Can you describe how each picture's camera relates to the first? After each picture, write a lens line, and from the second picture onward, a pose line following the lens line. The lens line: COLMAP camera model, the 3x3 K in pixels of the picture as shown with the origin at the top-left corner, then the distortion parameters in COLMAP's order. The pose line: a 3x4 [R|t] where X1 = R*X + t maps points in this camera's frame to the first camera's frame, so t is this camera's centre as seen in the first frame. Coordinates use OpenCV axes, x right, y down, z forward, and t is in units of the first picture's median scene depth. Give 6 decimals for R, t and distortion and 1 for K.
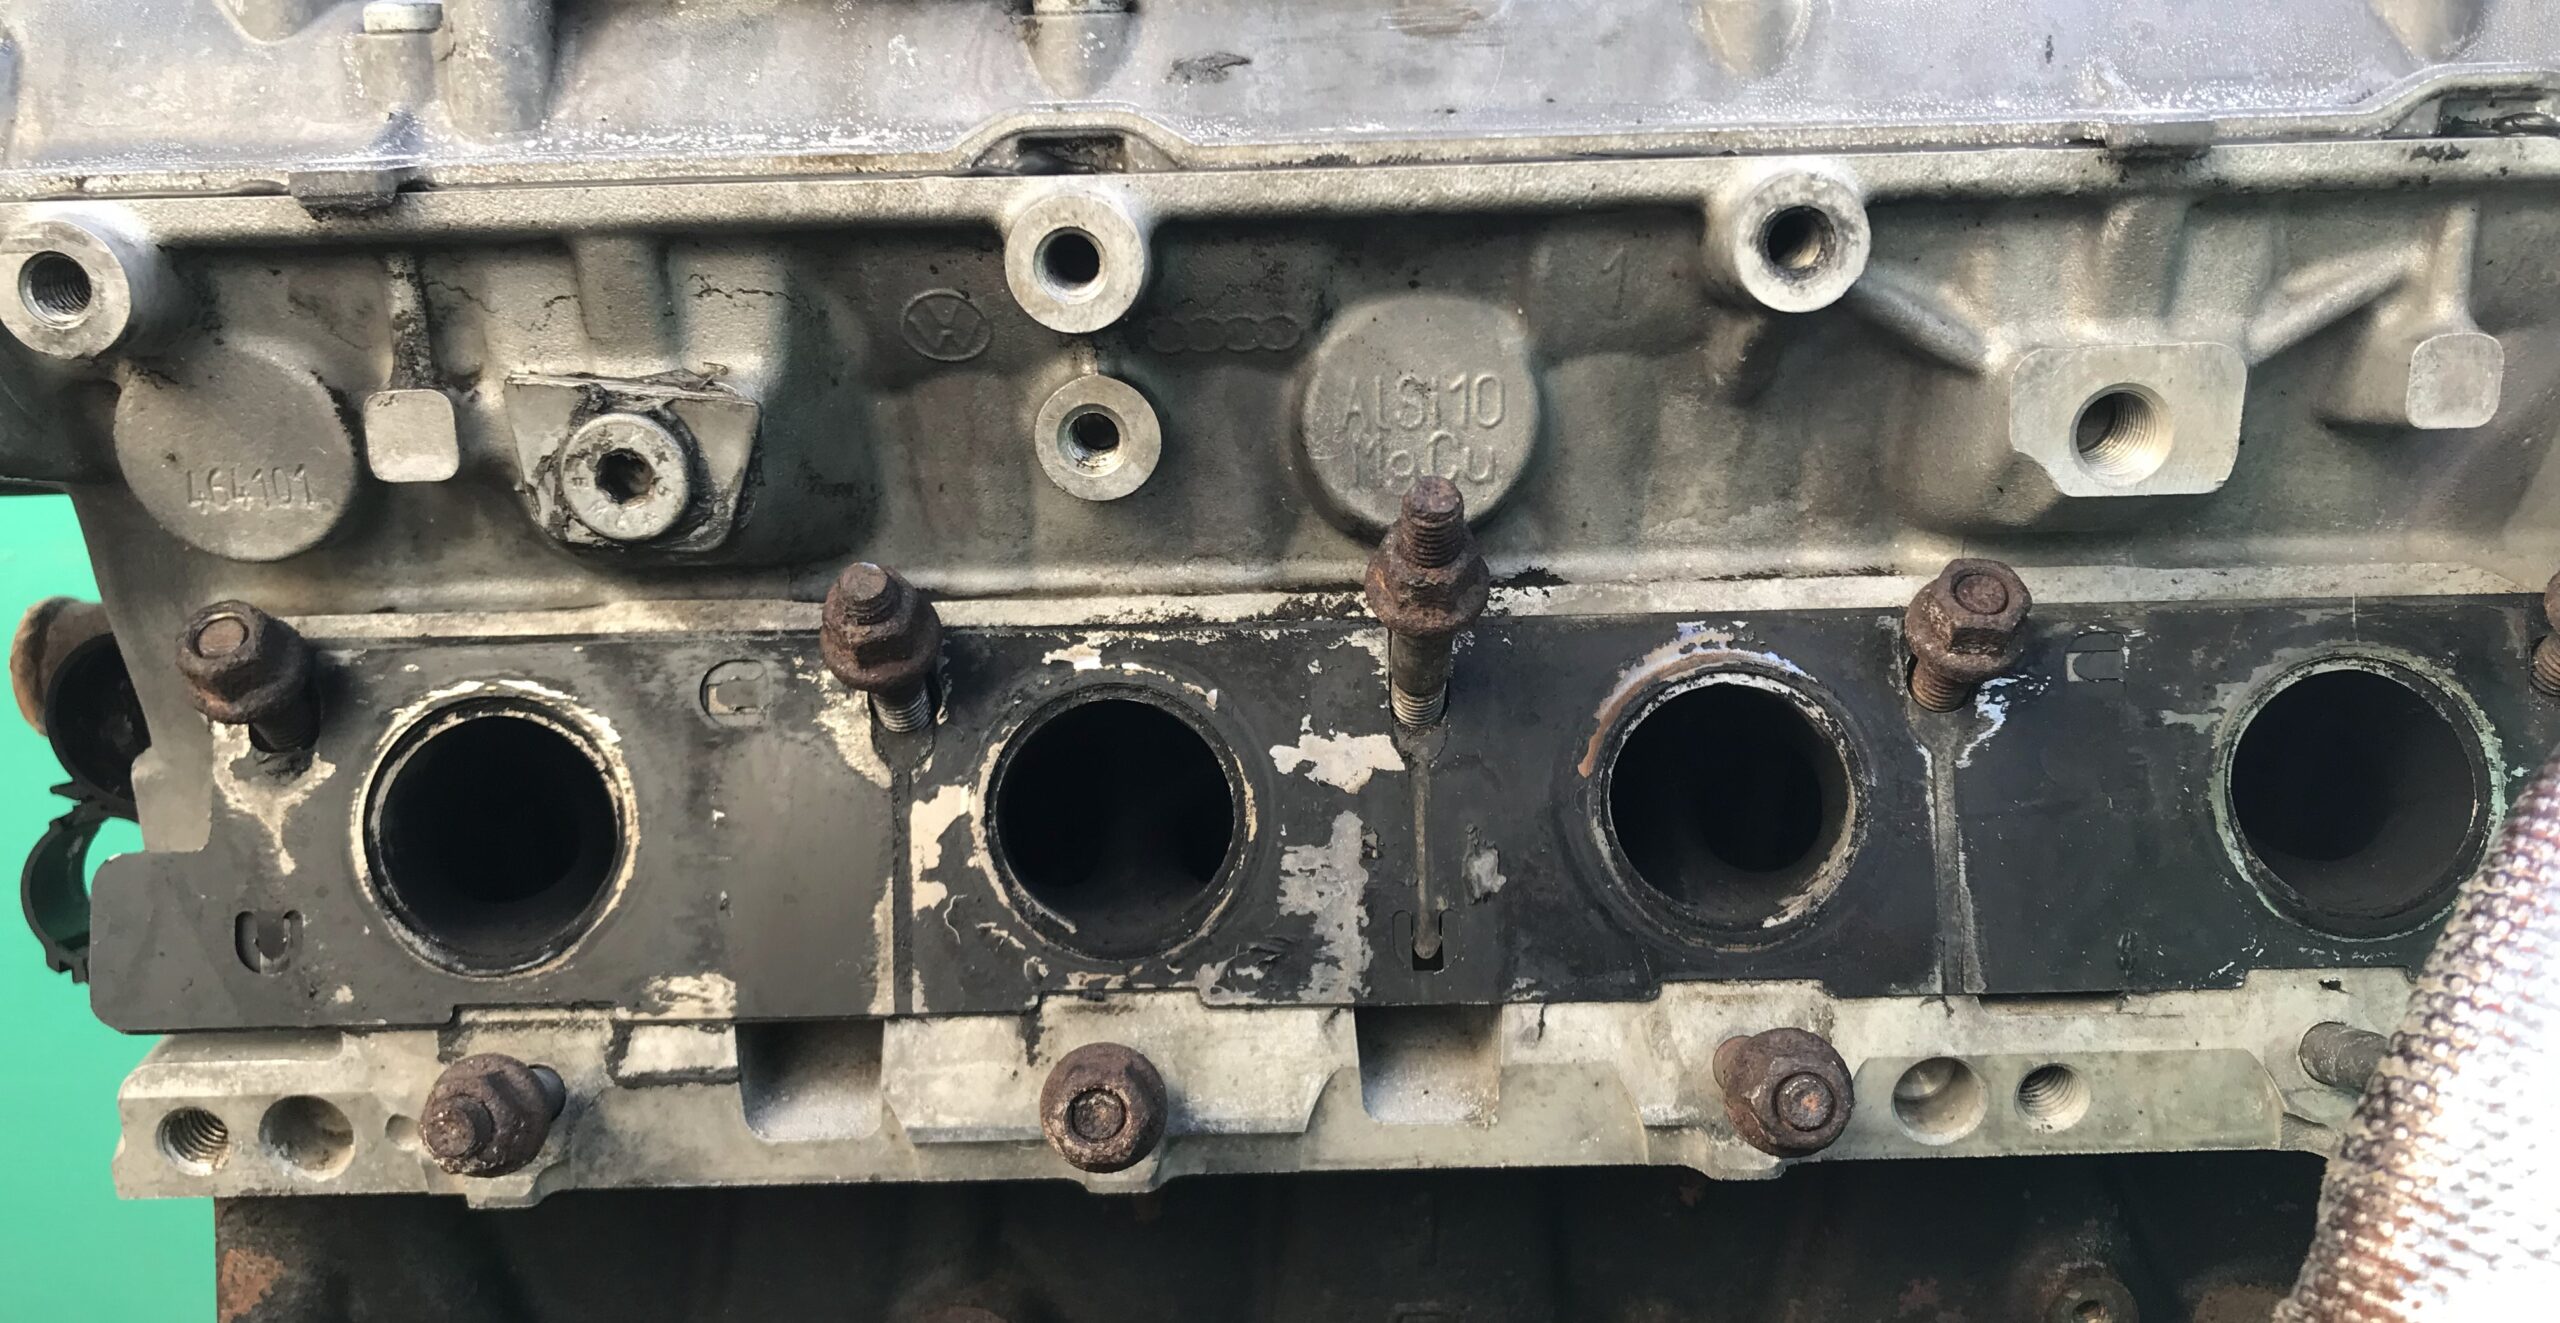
lens RADIAL K [[2106.0, 0, 1280.0], [0, 2106.0, 661.5], [0, 0, 1]] dist [0.056749, -0.137910]
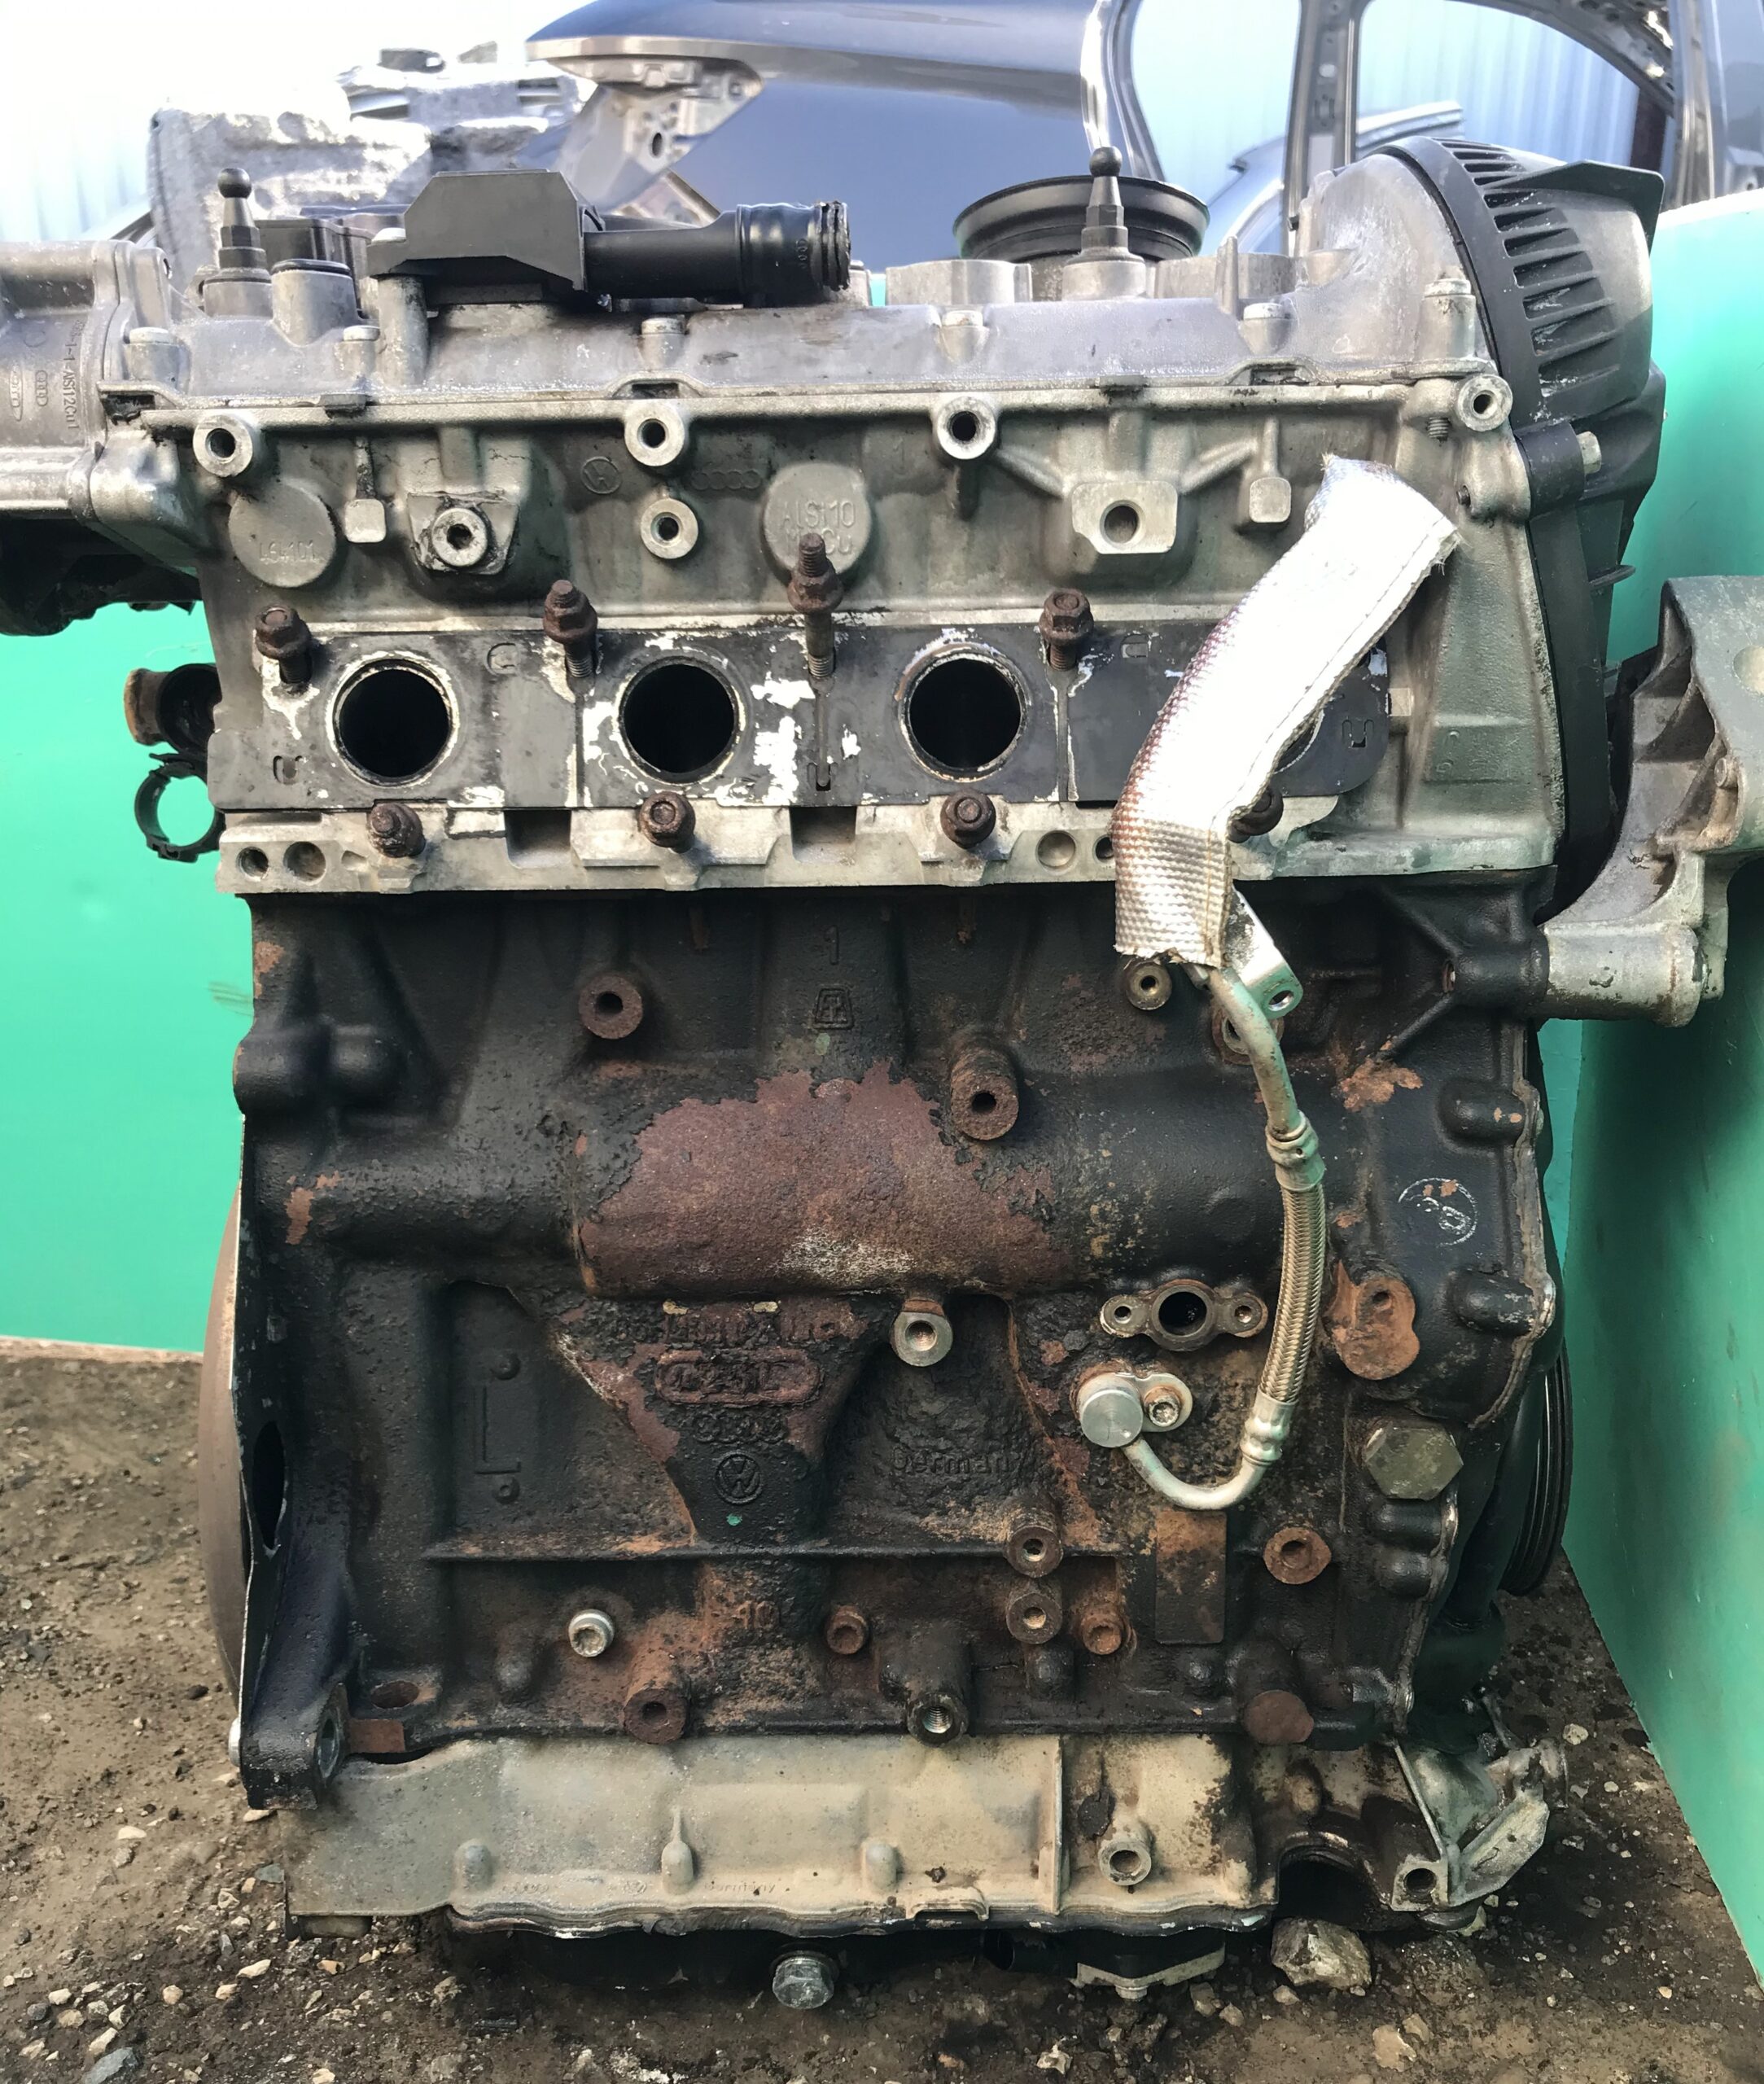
lens RADIAL K [[1997.4, 0, 902.6], [0, 1997.4, 1163.8], [0, 0, 1]] dist [0.070080, -0.191522]
pose [[0.999688, 0.012490, -0.021643, 0.200661], [-0.011914, 0.999577, 0.026520, 0.473743], [0.021965, -0.026254, 0.999414, -1.055392]]
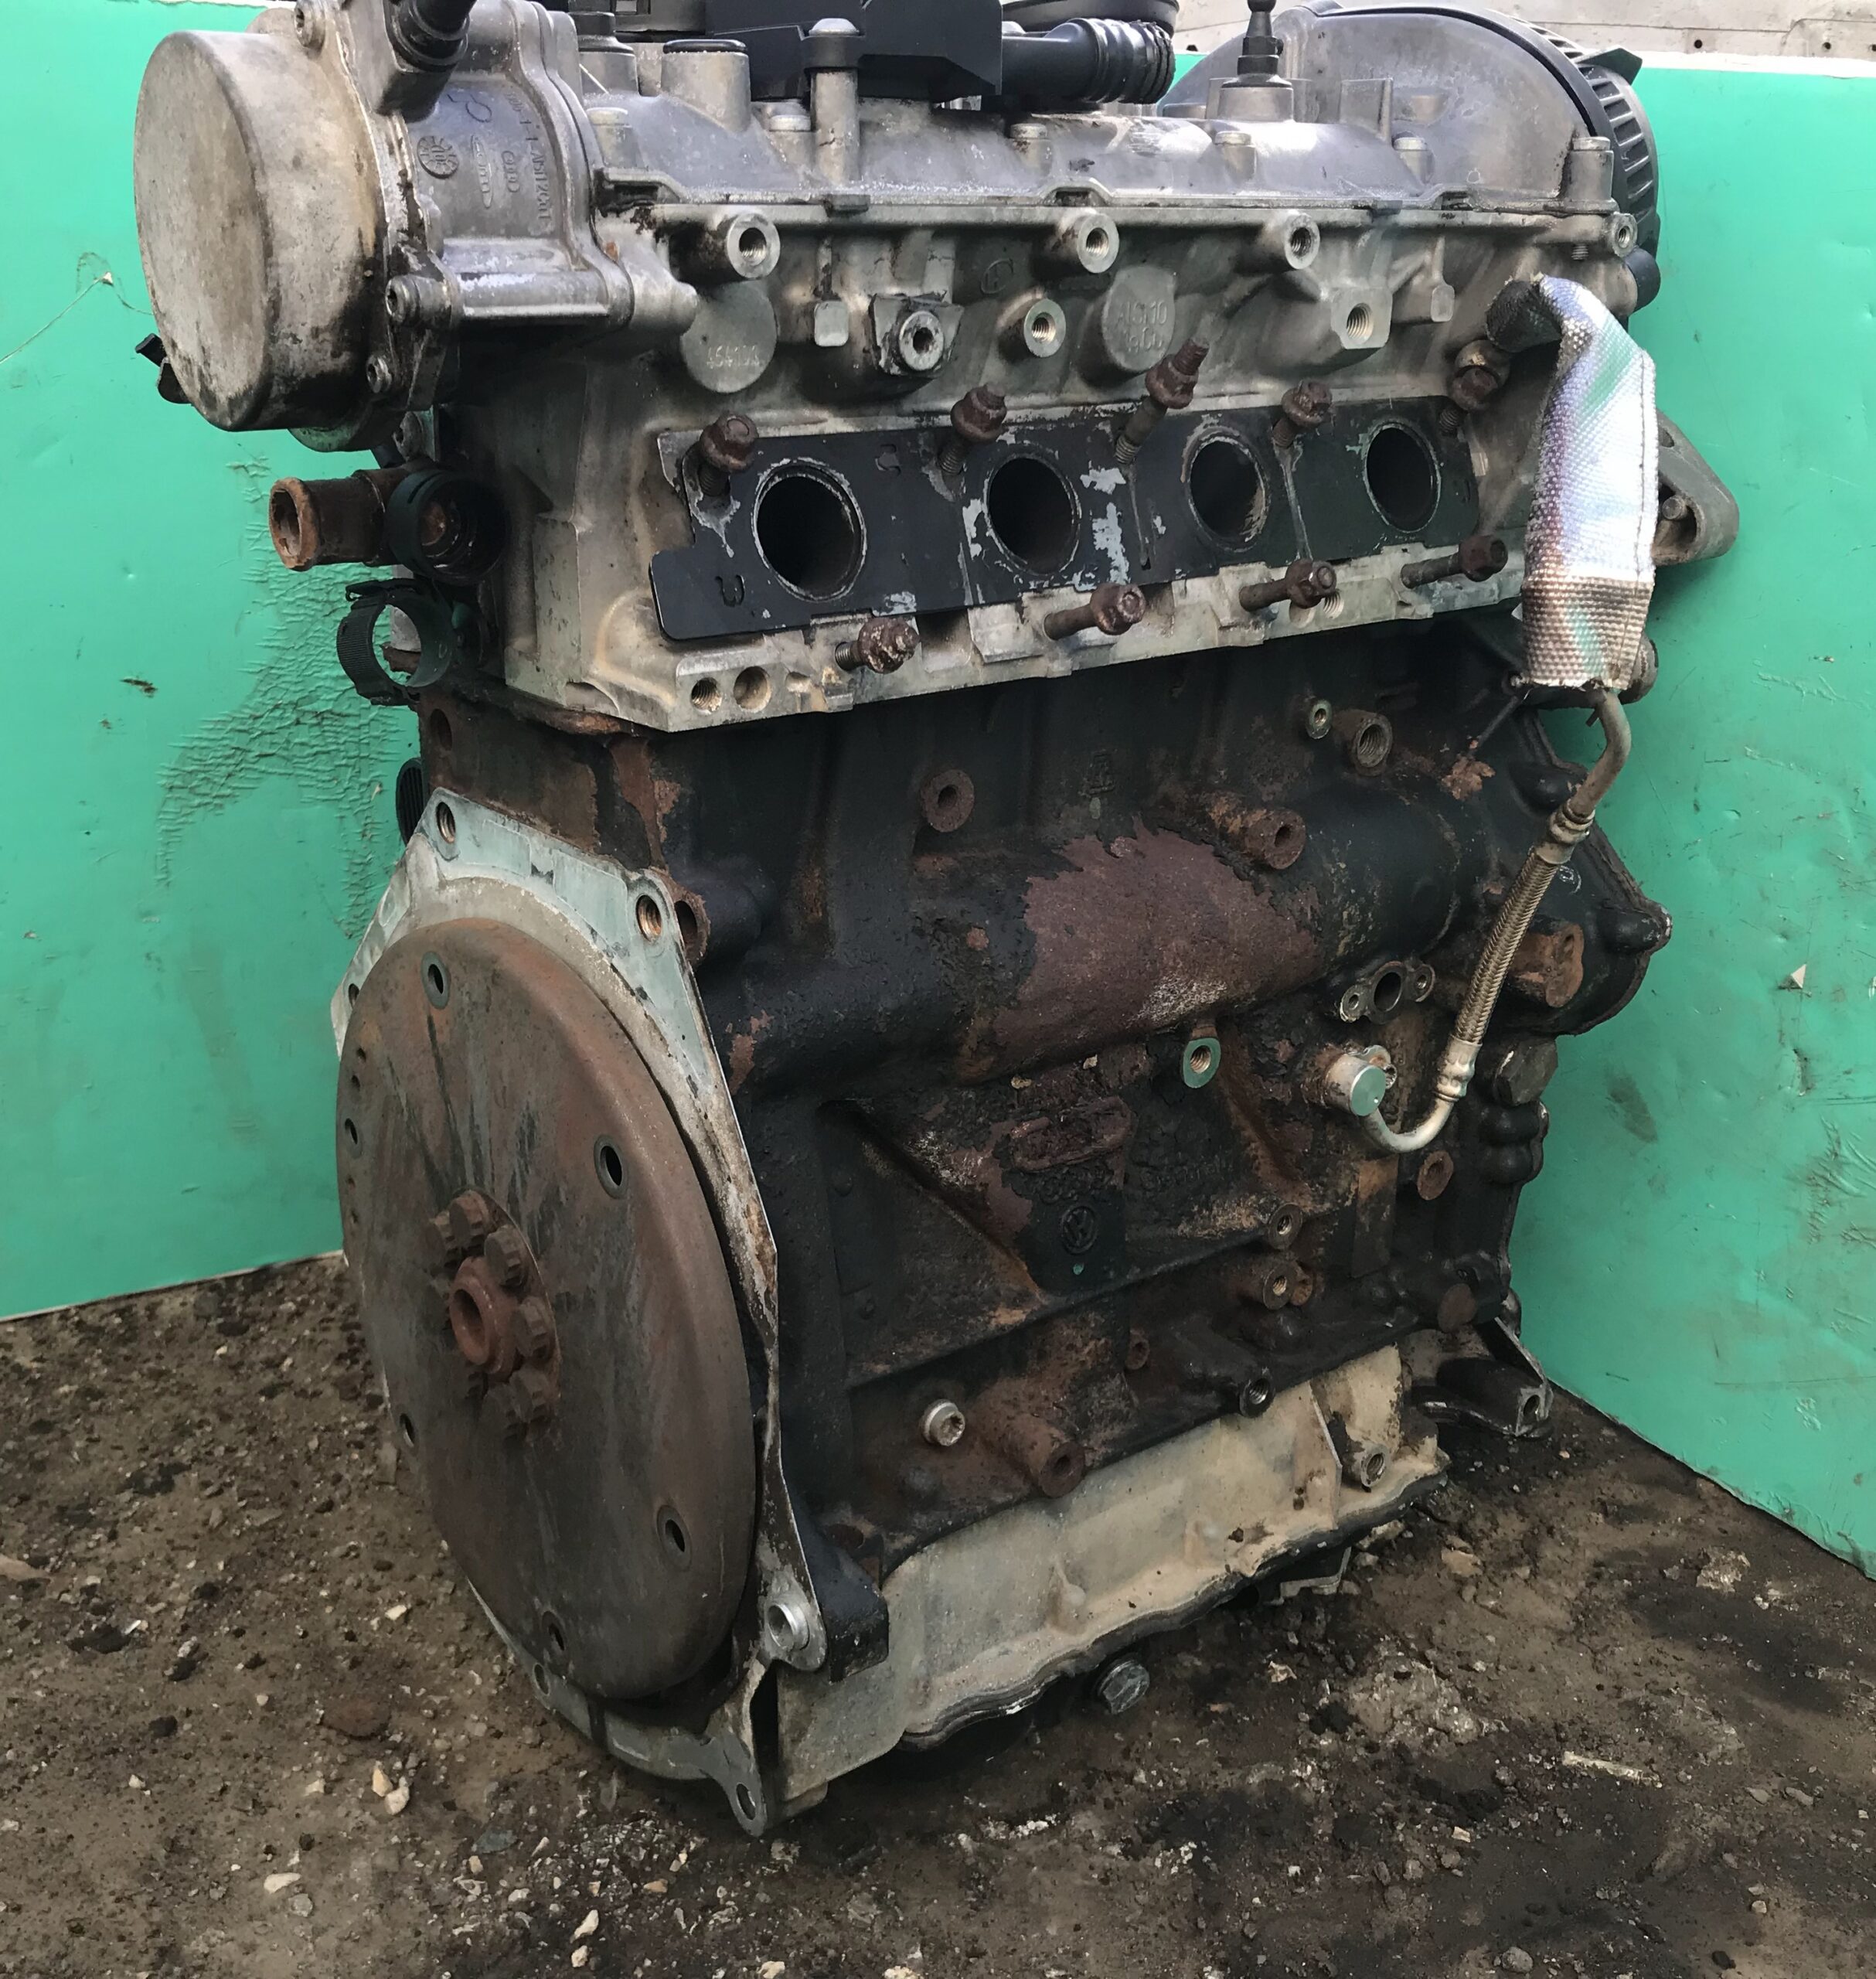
lens RADIAL K [[2226.8, 0, 891.0], [0, 2226.8, 987.3], [0, 0, 1]] dist [0.163112, -0.661426]
pose [[0.791380, -0.171965, 0.586640, -1.677882], [0.137020, 0.985101, 0.103927, 0.304644], [-0.595772, -0.001865, 0.803152, -0.813281]]
